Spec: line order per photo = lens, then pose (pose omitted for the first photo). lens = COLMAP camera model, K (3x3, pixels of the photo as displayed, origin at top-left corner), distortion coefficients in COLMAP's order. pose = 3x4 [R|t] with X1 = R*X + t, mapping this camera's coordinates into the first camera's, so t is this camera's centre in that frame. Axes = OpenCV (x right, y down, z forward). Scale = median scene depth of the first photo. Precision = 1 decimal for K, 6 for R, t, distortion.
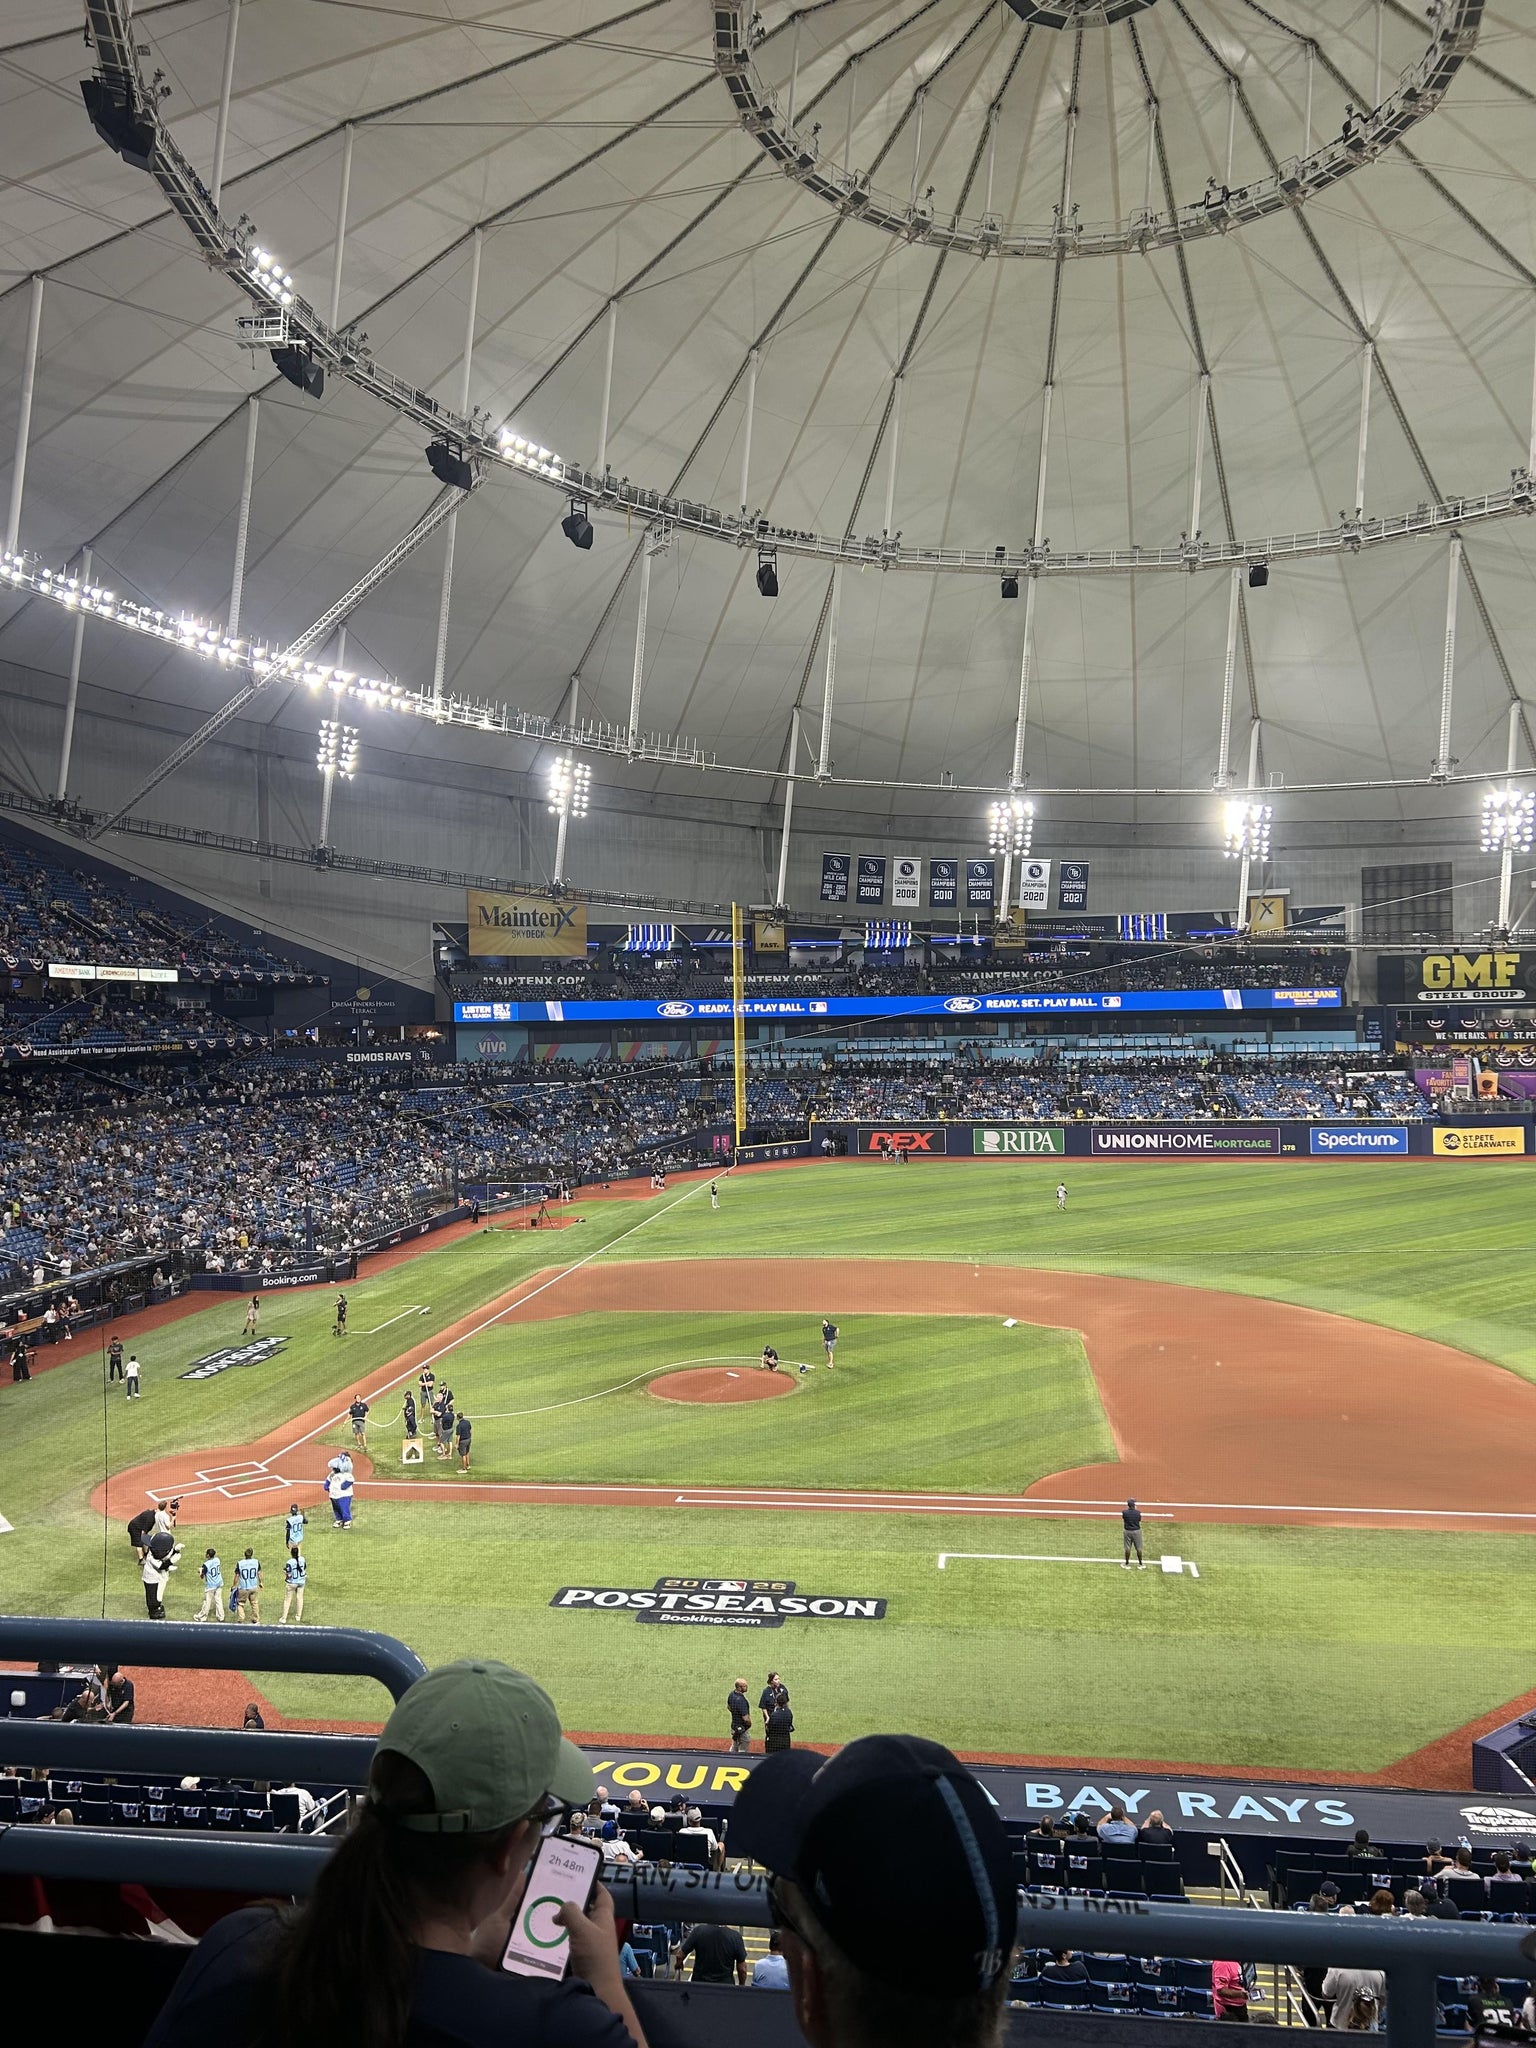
lens RADIAL K [[1544.3, 0, 764.8], [0, 1544.3, 1019.6], [0, 0, 1]] dist [0.057965, -0.063131]
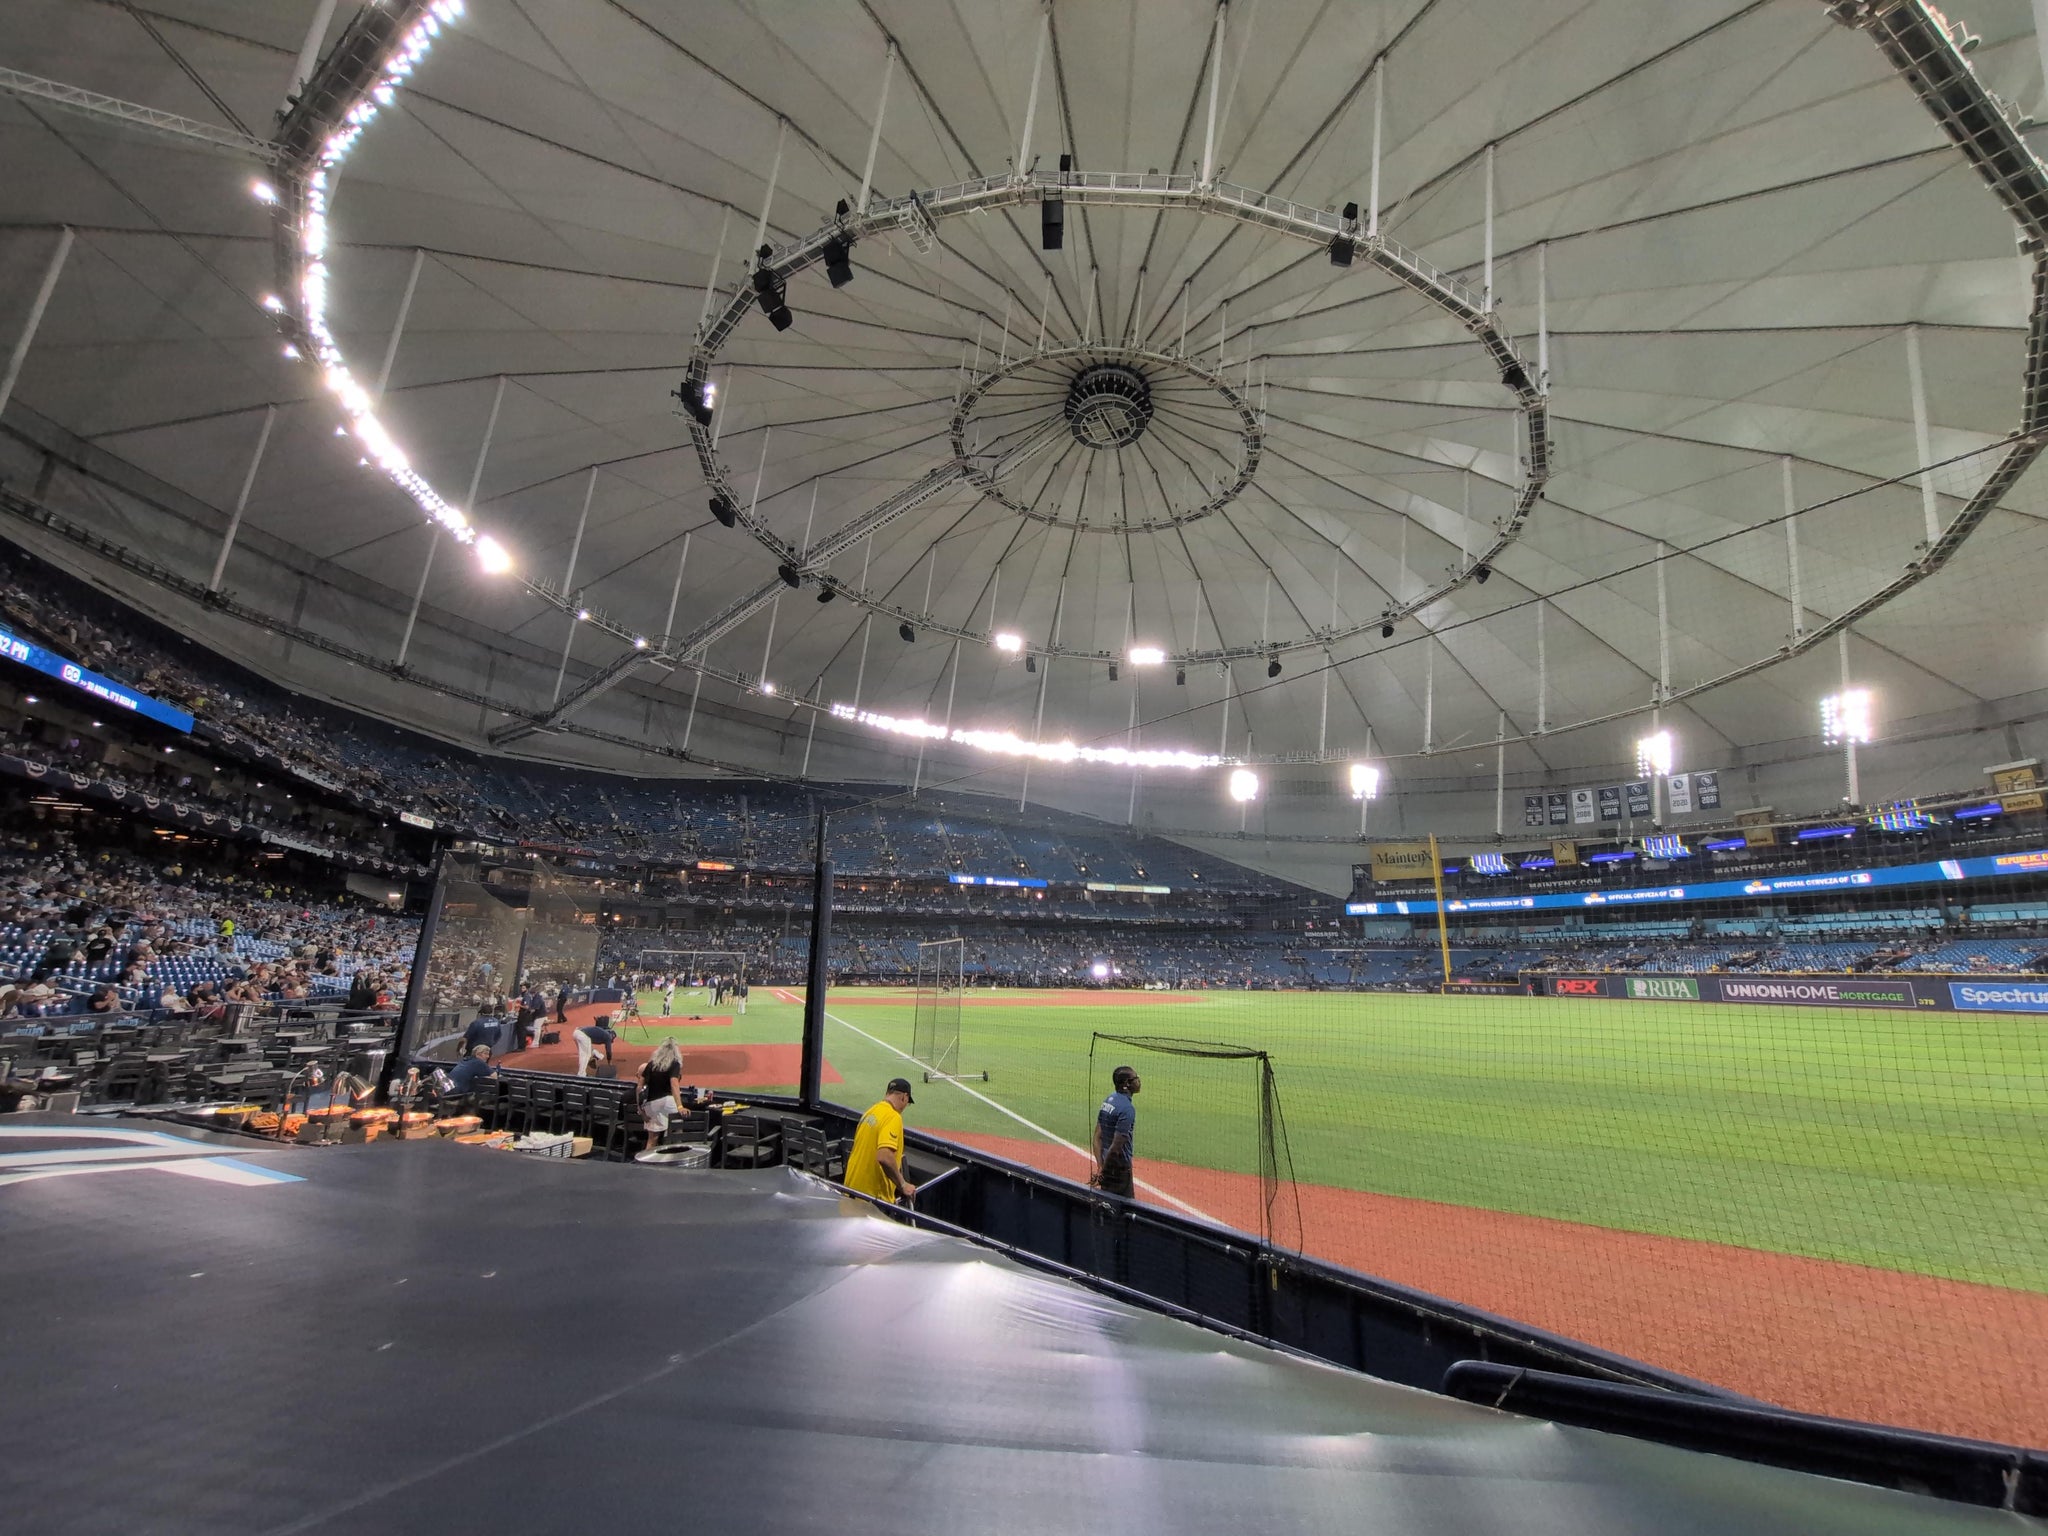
lens RADIAL K [[816.8, 0, 1023.7], [0, 816.8, 756.8], [0, 0, 1]] dist [0.001501, 0.000292]
pose [[0.458373, -0.203325, -0.865190, 0.552106], [-0.023732, 0.970333, -0.240607, 0.067359], [0.888443, 0.130820, 0.439949, 0.185673]]
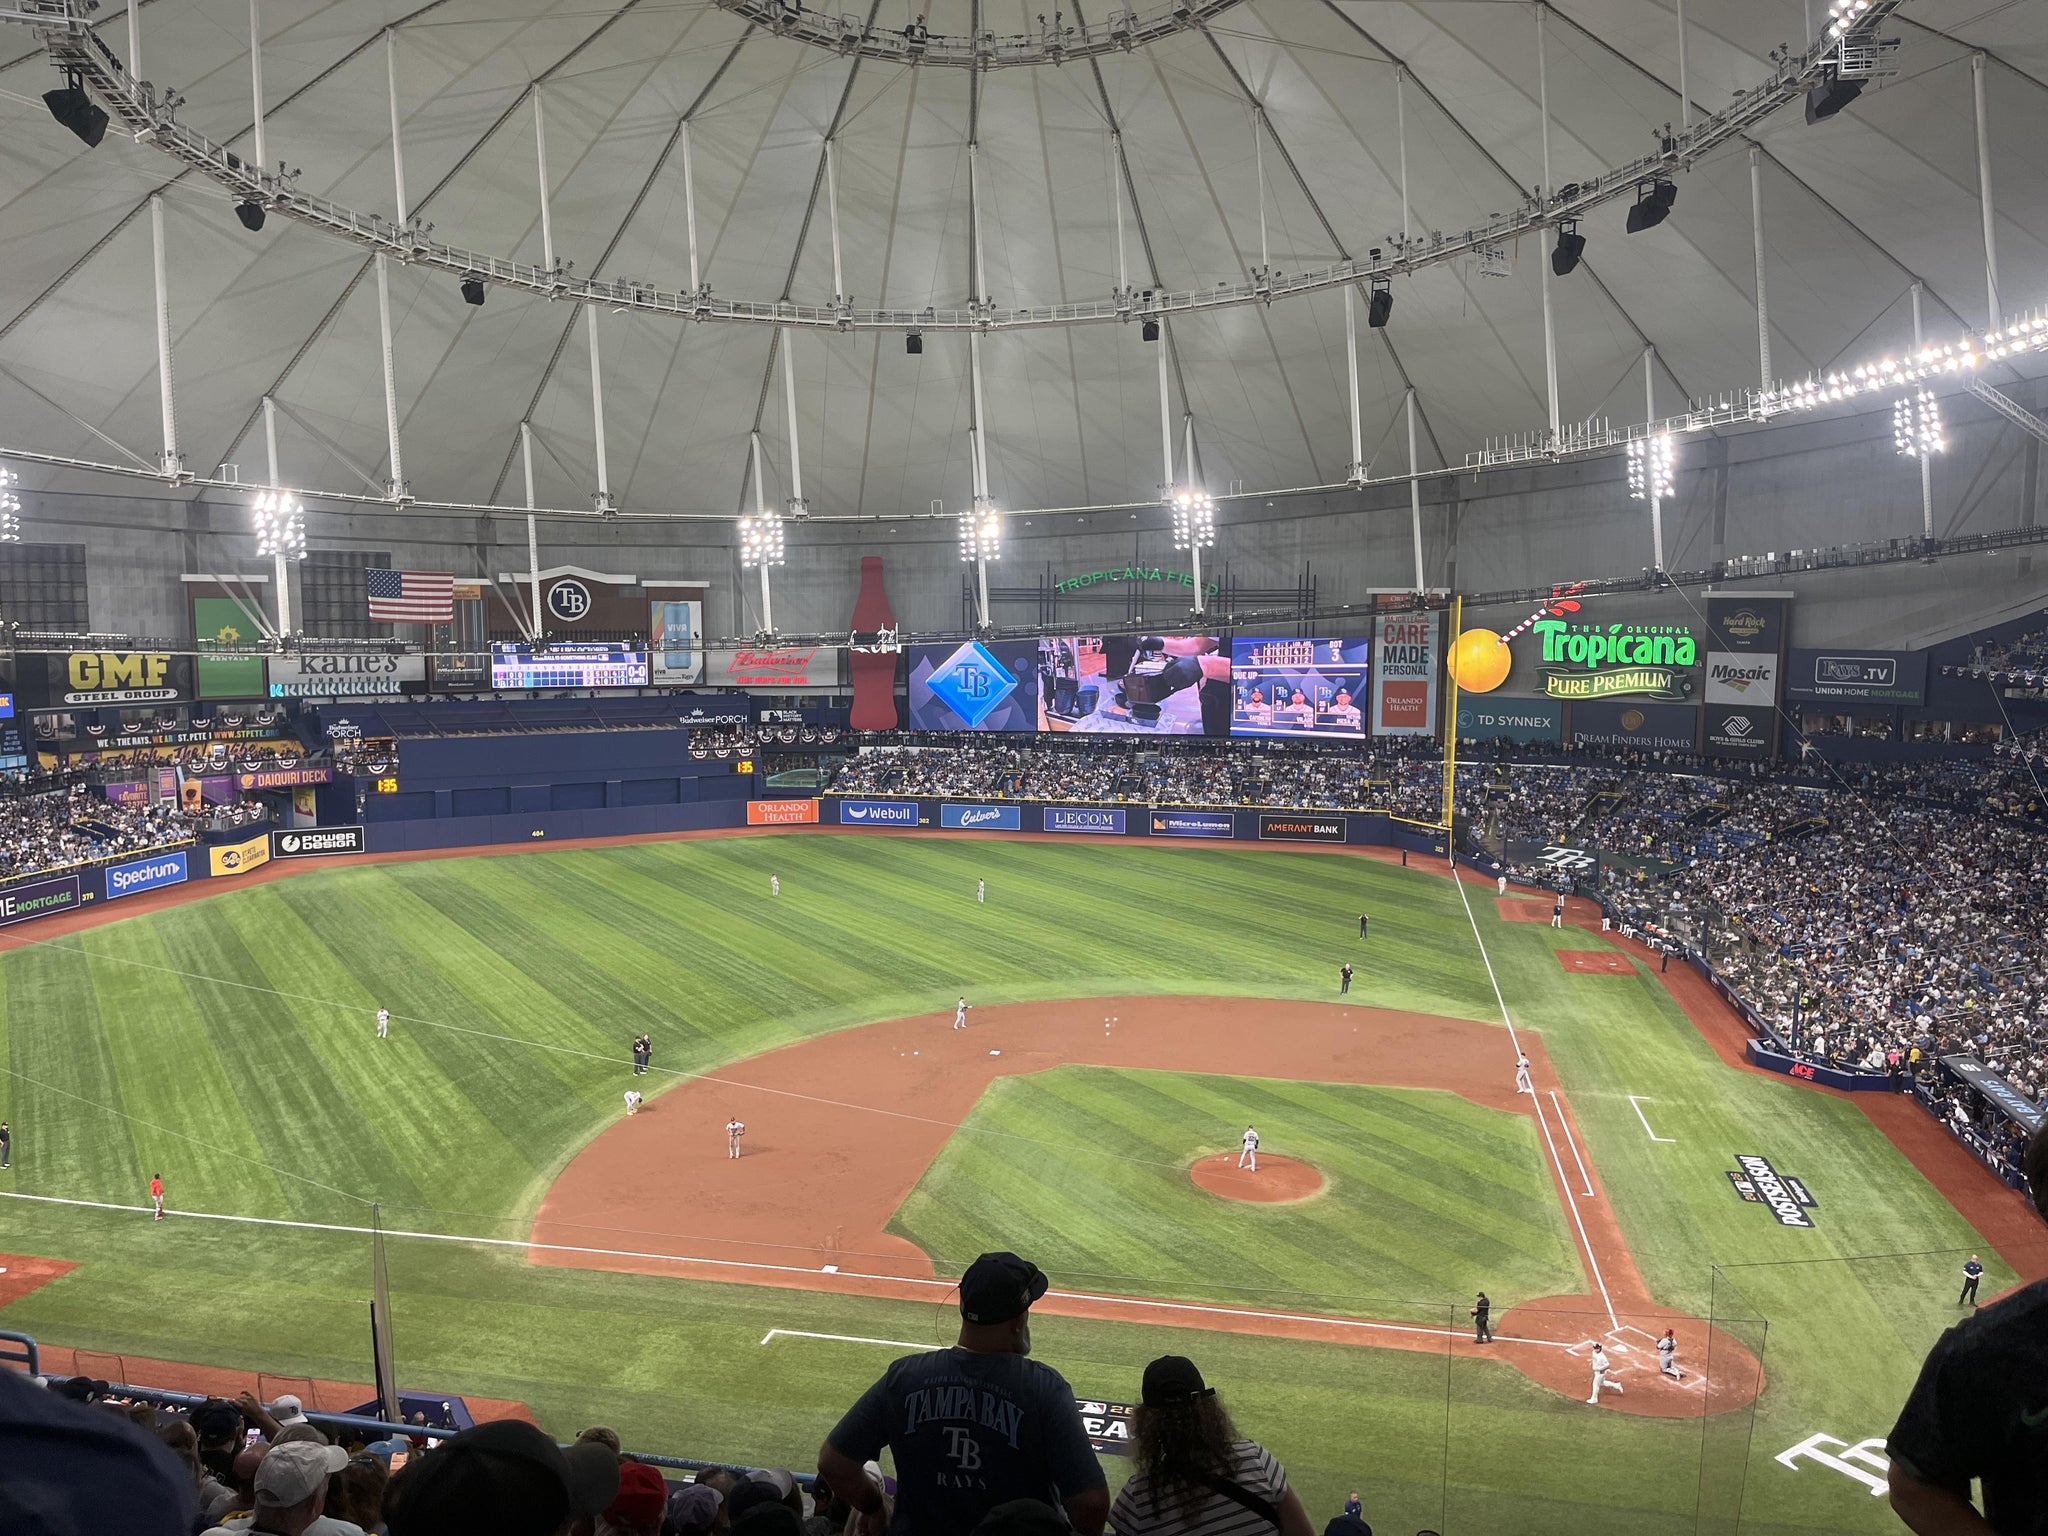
lens RADIAL K [[1544.3, 0, 1048.3], [0, 1544.3, 782.0], [0, 0, 1]] dist [0.057965, -0.063131]
pose [[0.055370, -0.101739, 0.993269, -0.442513], [-0.006835, 0.994733, 0.102270, -0.065024], [-0.998443, -0.012451, 0.054383, 0.430162]]
